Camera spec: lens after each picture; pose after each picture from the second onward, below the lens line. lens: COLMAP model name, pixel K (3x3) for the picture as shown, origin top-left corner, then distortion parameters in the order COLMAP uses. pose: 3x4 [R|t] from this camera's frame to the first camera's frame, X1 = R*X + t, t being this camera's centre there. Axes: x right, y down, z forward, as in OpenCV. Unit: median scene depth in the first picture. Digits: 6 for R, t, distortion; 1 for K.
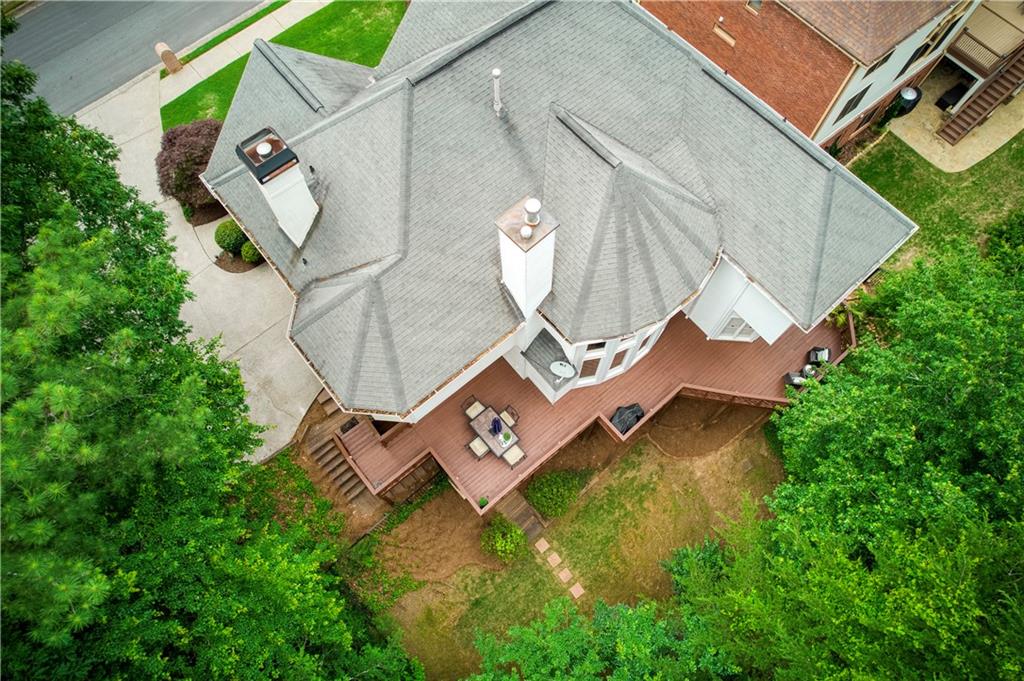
lens RADIAL K [[650.9, 0, 514.9], [0, 650.9, 345.4], [0, 0, 1]] dist [-0.046144, 0.003245]
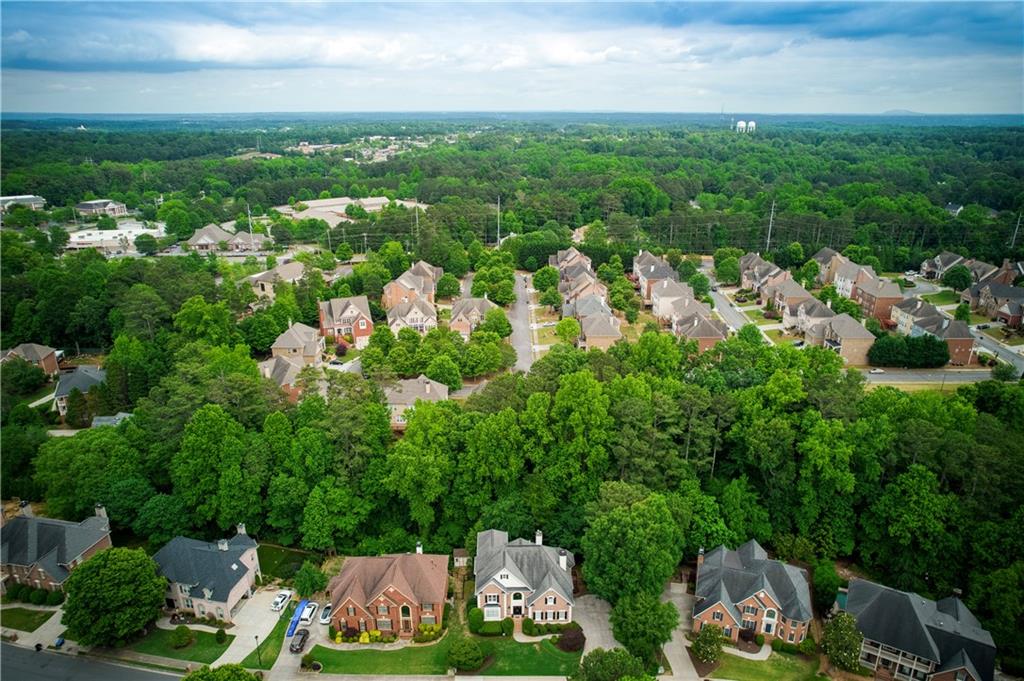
lens RADIAL K [[650.9, 0, 512.3], [0, 650.9, 341.3], [0, 0, 1]] dist [-0.046144, 0.003245]
pose [[-0.779544, -0.213048, 0.589001, -2.362974], [0.580591, 0.107033, 0.807129, -4.271526], [-0.235000, 0.971161, 0.040257, -0.884976]]
